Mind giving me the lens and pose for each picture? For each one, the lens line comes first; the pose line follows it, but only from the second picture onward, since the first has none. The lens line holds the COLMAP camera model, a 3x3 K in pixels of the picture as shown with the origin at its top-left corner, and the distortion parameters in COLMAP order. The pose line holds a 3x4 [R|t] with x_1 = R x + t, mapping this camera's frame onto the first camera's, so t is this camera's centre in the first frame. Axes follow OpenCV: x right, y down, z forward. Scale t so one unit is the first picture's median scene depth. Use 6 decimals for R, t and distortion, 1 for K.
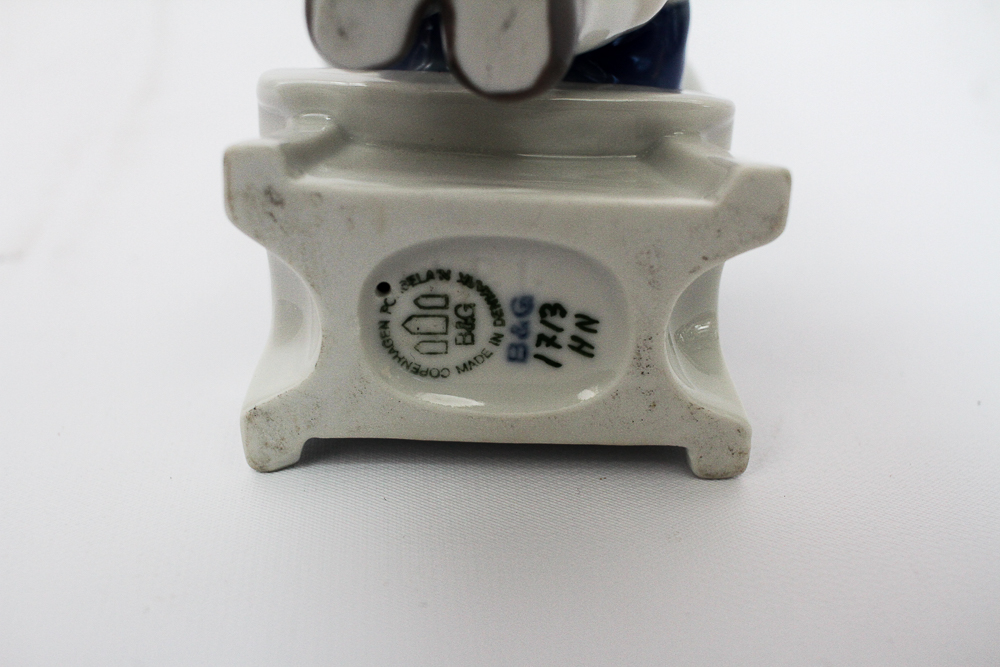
lens RADIAL K [[1168.4, 0, 500.0], [0, 1168.4, 333.5], [0, 0, 1]] dist [-0.192910, 0.000721]
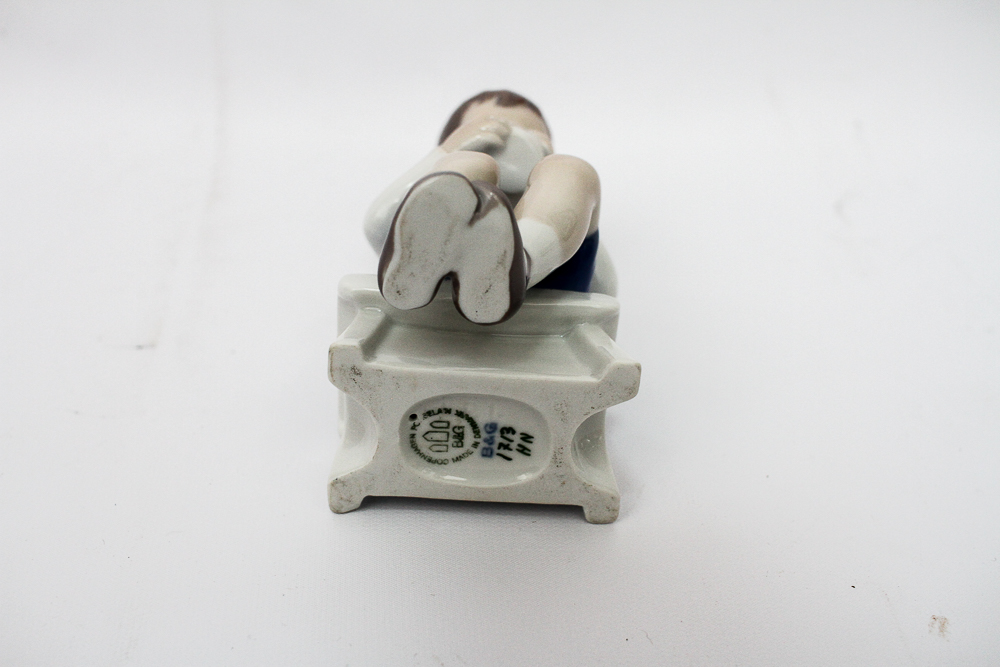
lens RADIAL K [[1168.4, 0, 500.0], [0, 1168.4, 333.5], [0, 0, 1]] dist [-0.192910, 0.000721]
pose [[0.999179, 0.029115, 0.028185, -0.021000], [-0.030087, 0.998945, 0.034689, -0.227709], [-0.027146, -0.035508, 0.999001, -0.765998]]
